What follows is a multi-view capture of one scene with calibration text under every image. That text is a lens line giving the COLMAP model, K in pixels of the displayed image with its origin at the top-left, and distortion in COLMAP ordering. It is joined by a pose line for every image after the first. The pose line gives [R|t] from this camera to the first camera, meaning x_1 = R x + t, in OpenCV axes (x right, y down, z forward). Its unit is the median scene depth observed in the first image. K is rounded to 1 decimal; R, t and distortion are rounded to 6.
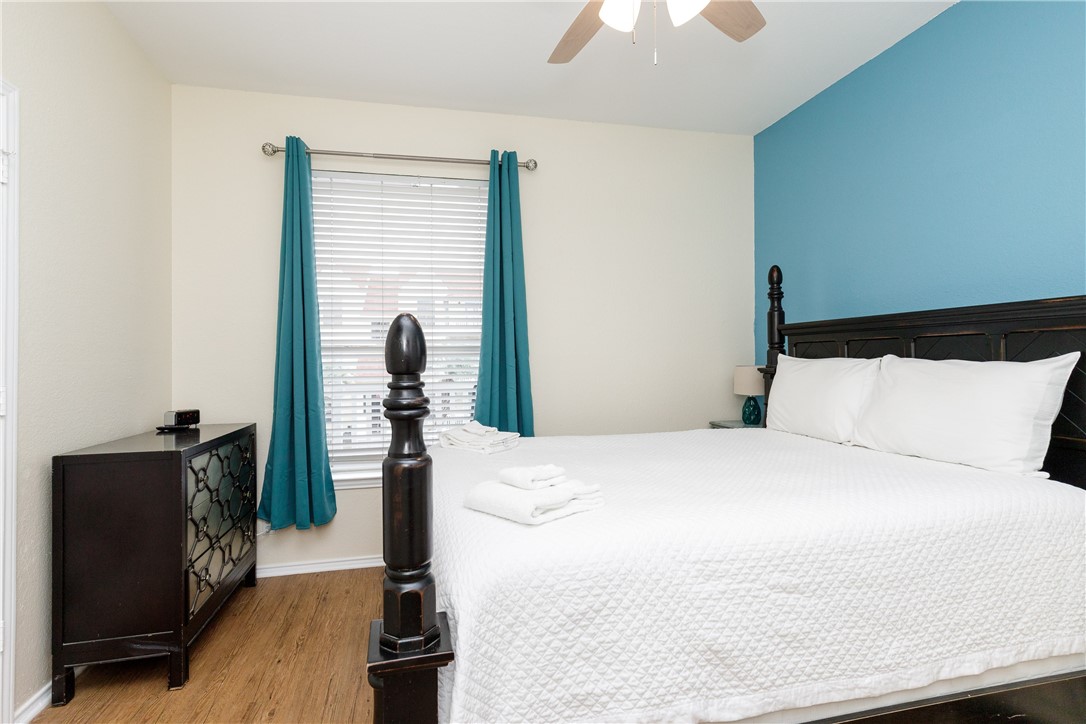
lens RADIAL K [[495.4, 0, 561.1], [0, 495.4, 363.5], [0, 0, 1]] dist [-0.002820, -0.000286]
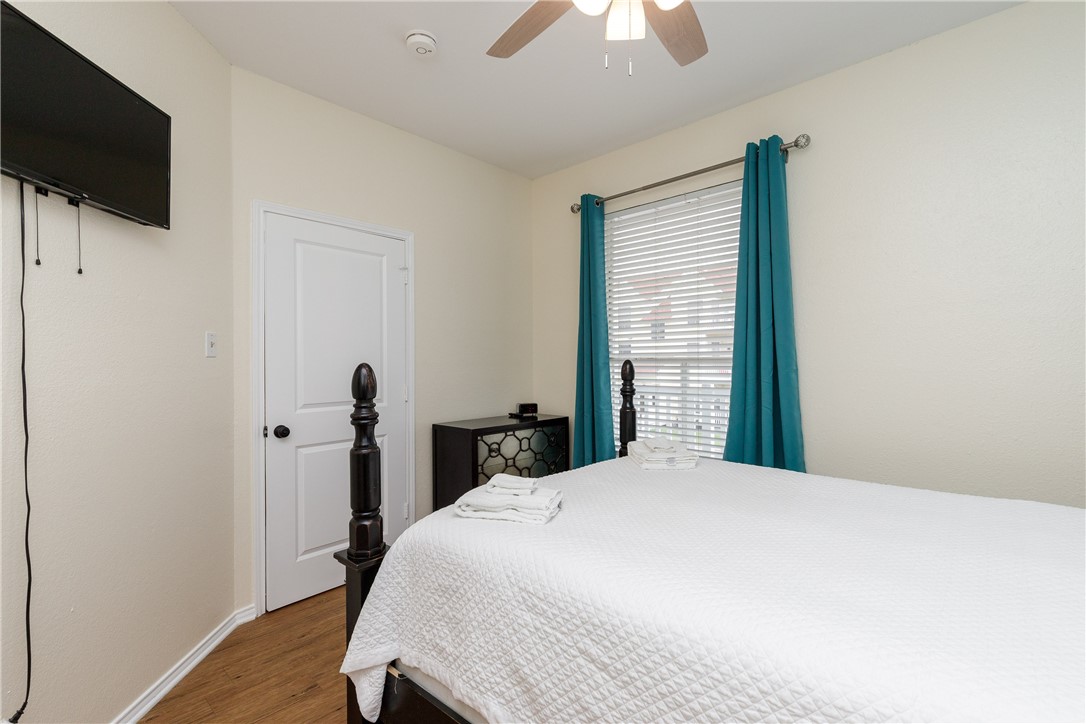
lens RADIAL K [[493.6, 0, 538.2], [0, 493.6, 380.2], [0, 0, 1]] dist [0.004518, 0.000115]
pose [[0.573021, 0.036123, -0.818744, 1.112577], [-0.001618, 0.999076, 0.042947, -0.092494], [0.819539, -0.023285, 0.572550, 0.415543]]
